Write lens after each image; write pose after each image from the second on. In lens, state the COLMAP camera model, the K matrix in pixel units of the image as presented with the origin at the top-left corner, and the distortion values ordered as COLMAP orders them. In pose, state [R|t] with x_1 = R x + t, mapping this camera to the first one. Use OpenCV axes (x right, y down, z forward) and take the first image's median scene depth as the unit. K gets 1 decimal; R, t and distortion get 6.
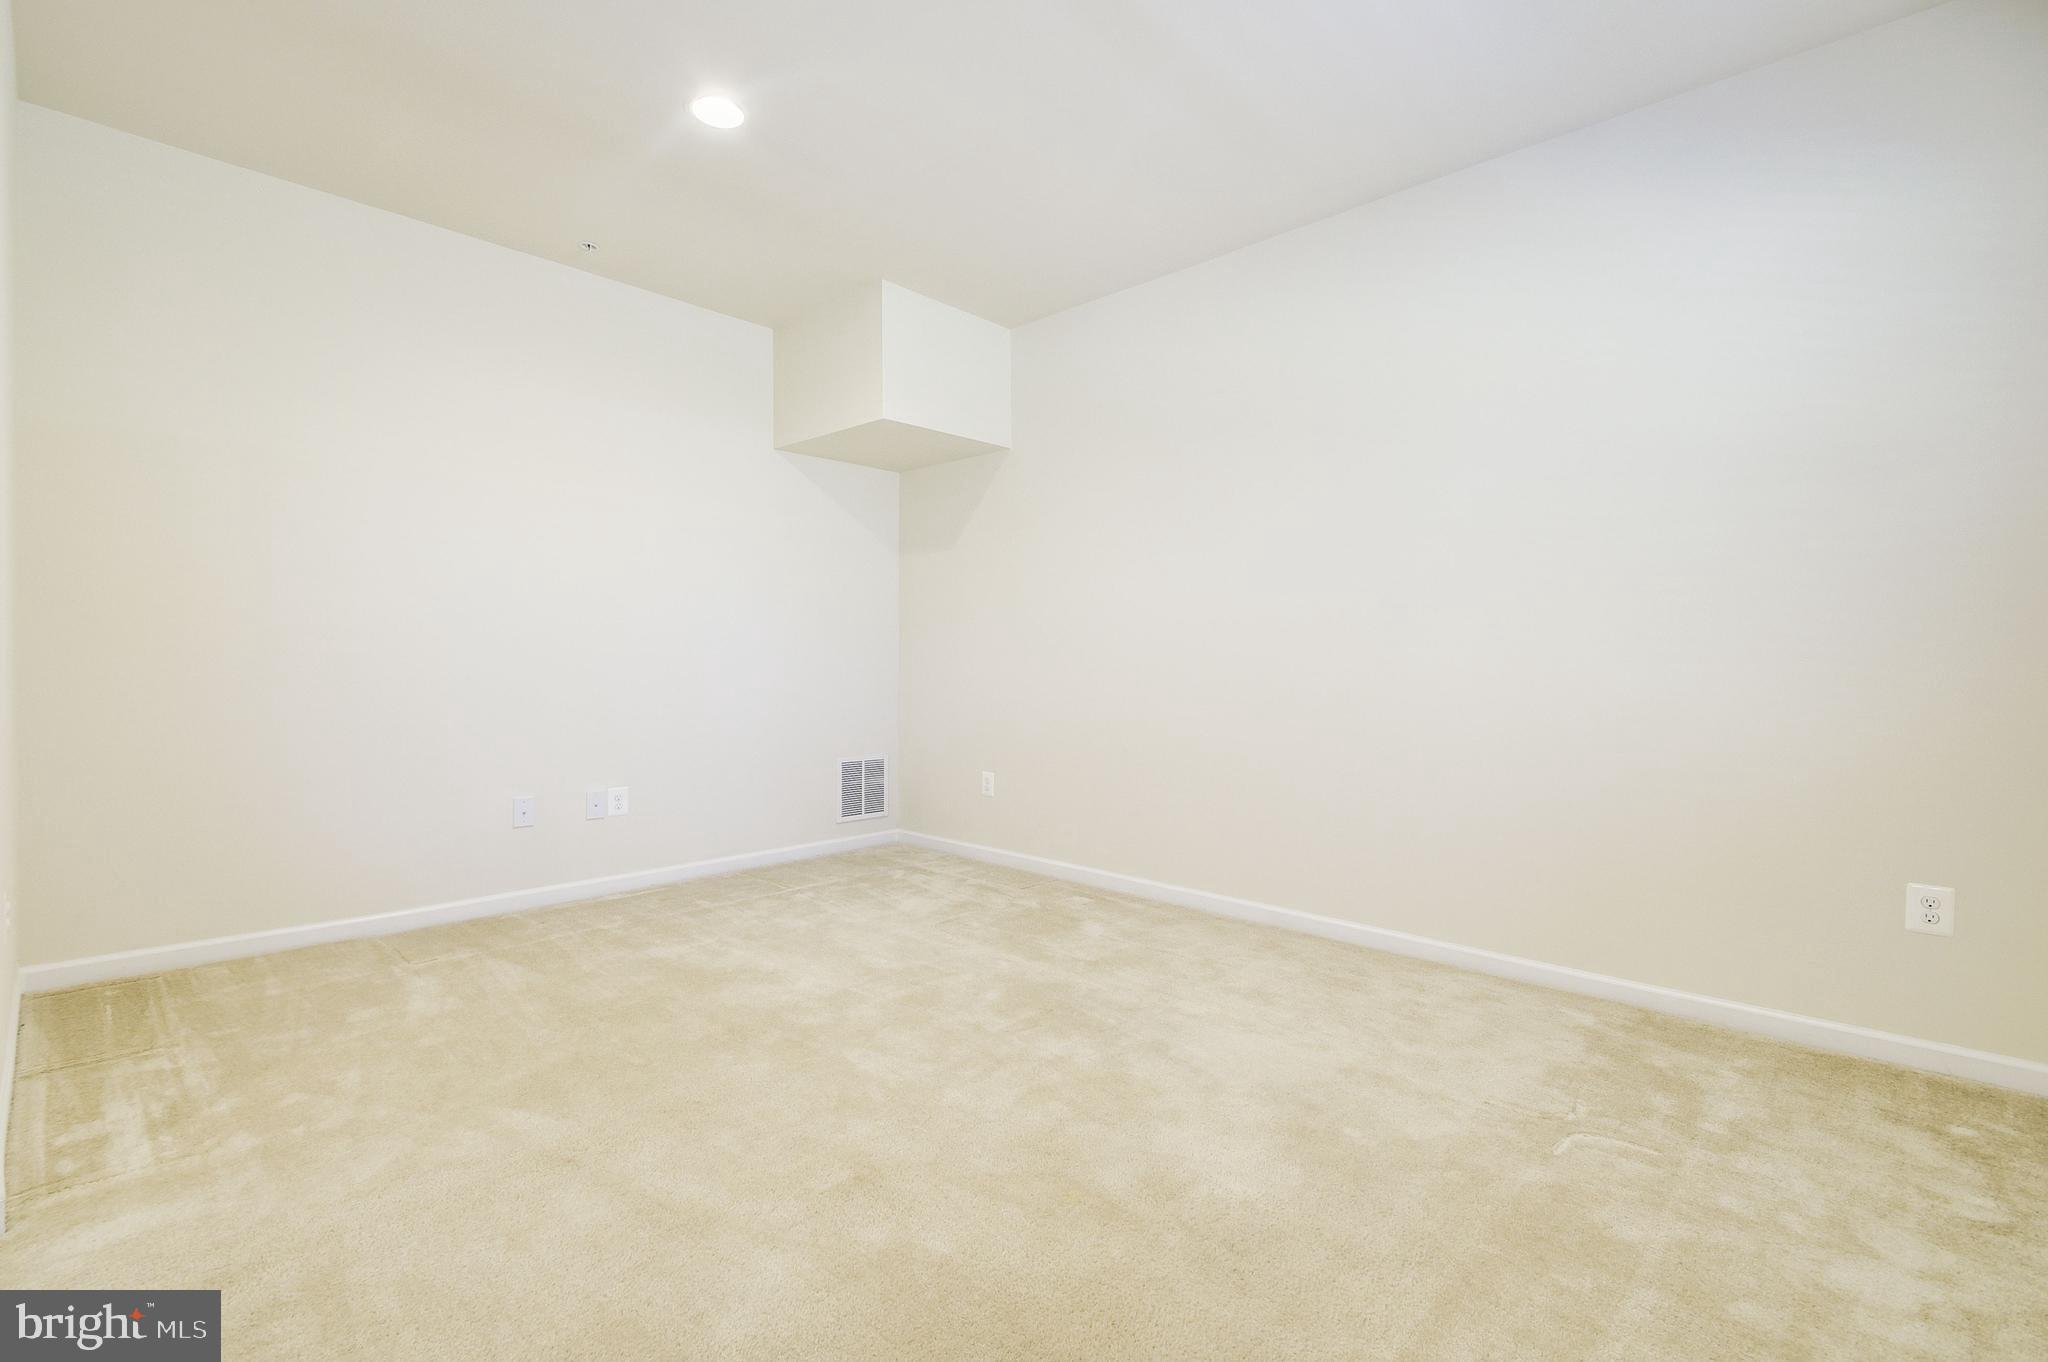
lens RADIAL K [[915.2, 0, 999.3], [0, 915.2, 671.0], [0, 0, 1]] dist [0.028679, -0.014699]
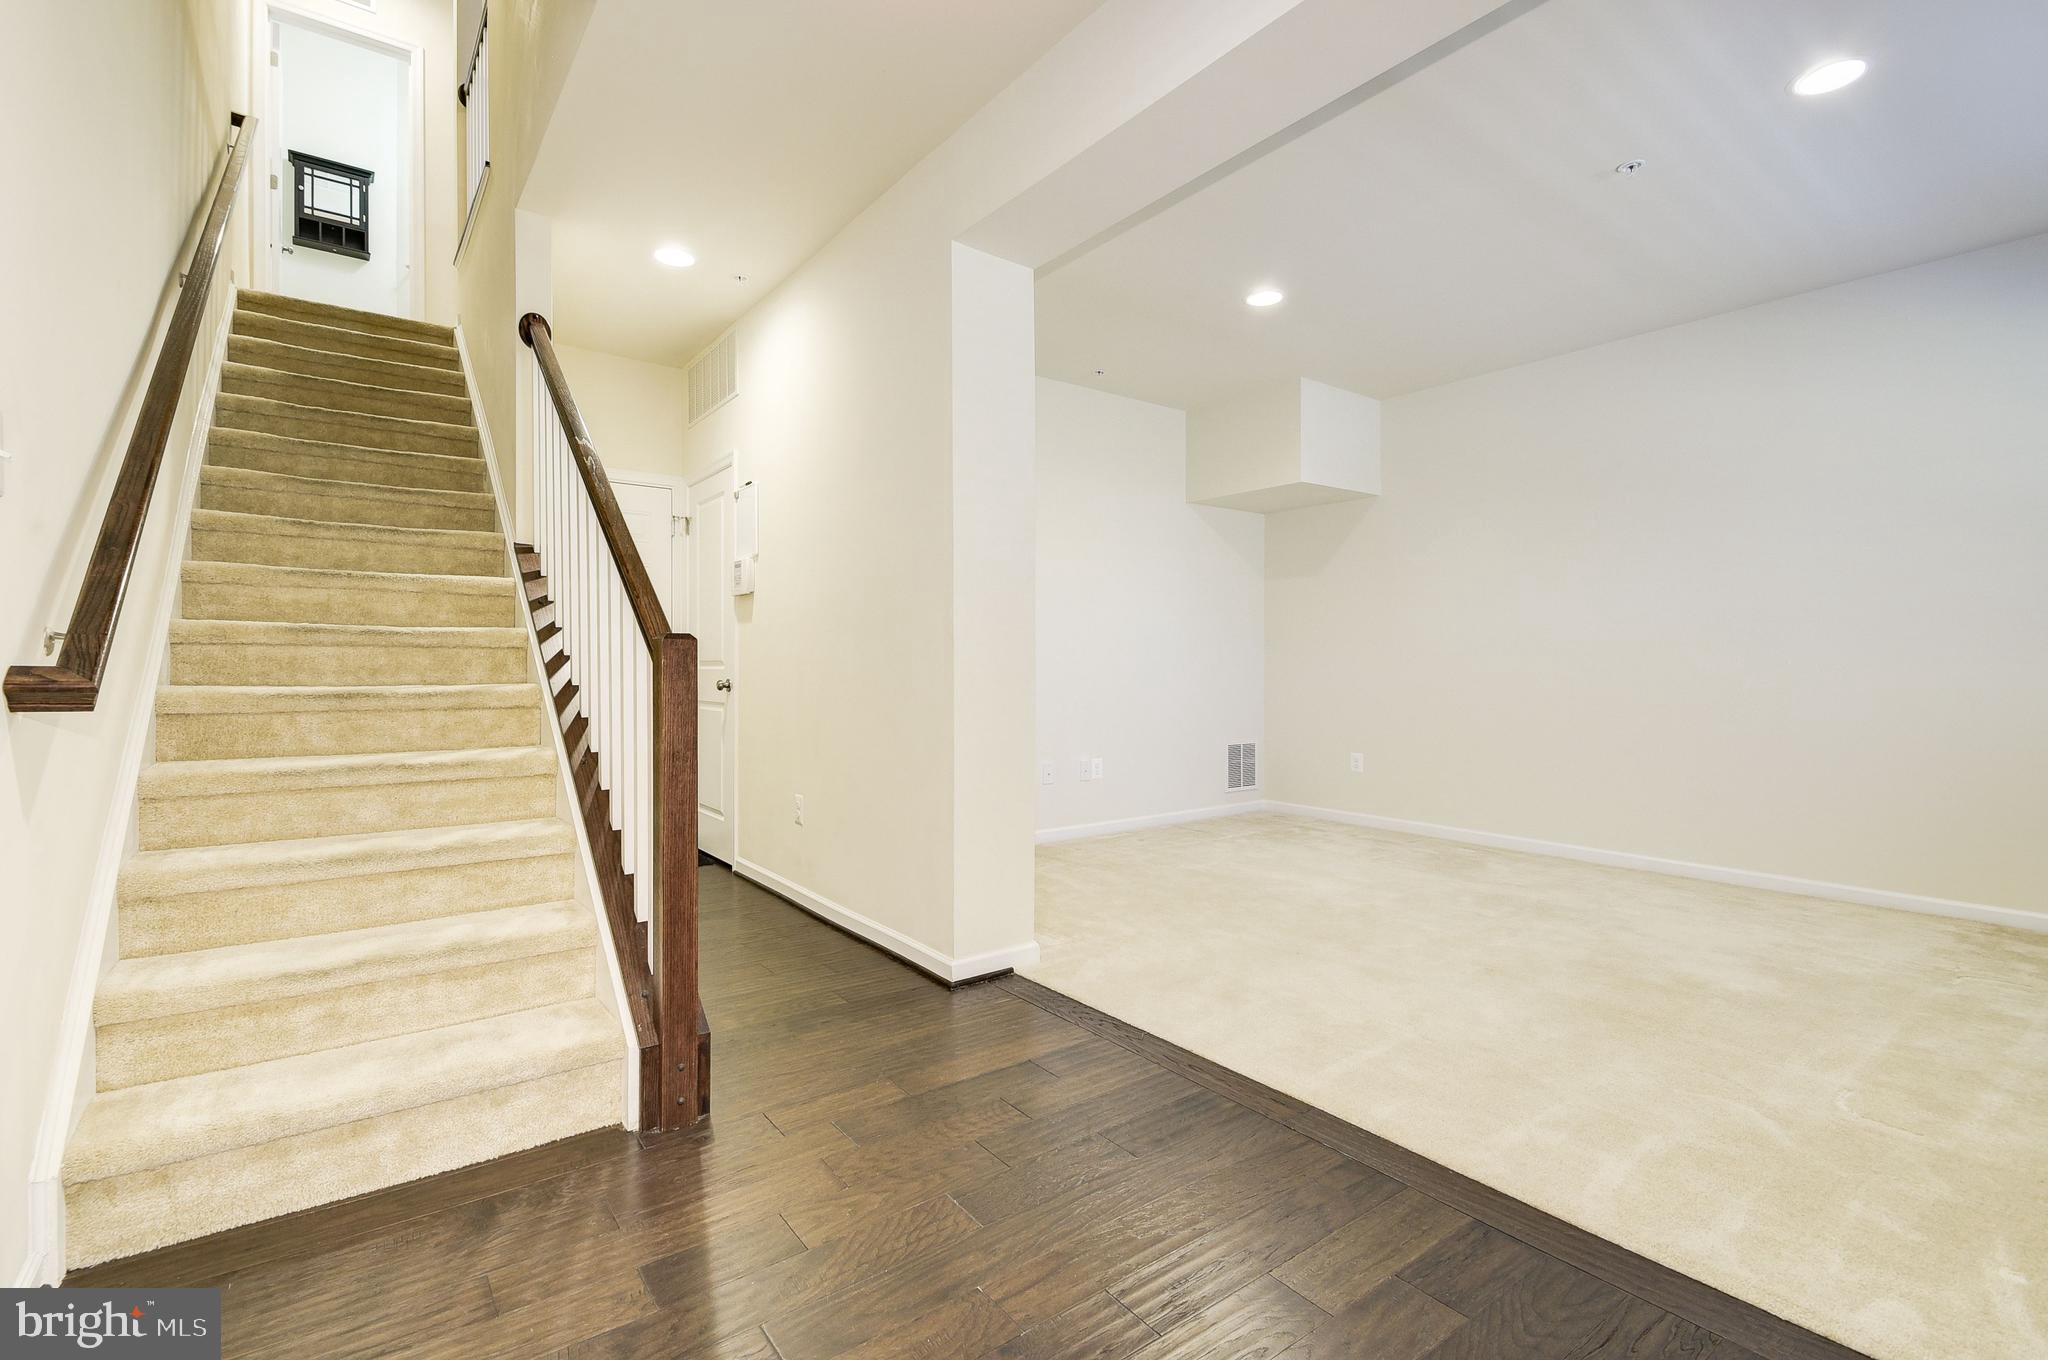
lens RADIAL K [[915.2, 0, 999.3], [0, 915.2, 670.0], [0, 0, 1]] dist [0.028679, -0.014699]
pose [[0.987284, -0.005222, -0.158882, -0.307681], [0.004575, 0.999980, -0.004437, -0.000212], [0.158902, 0.003654, 0.987288, -0.331692]]
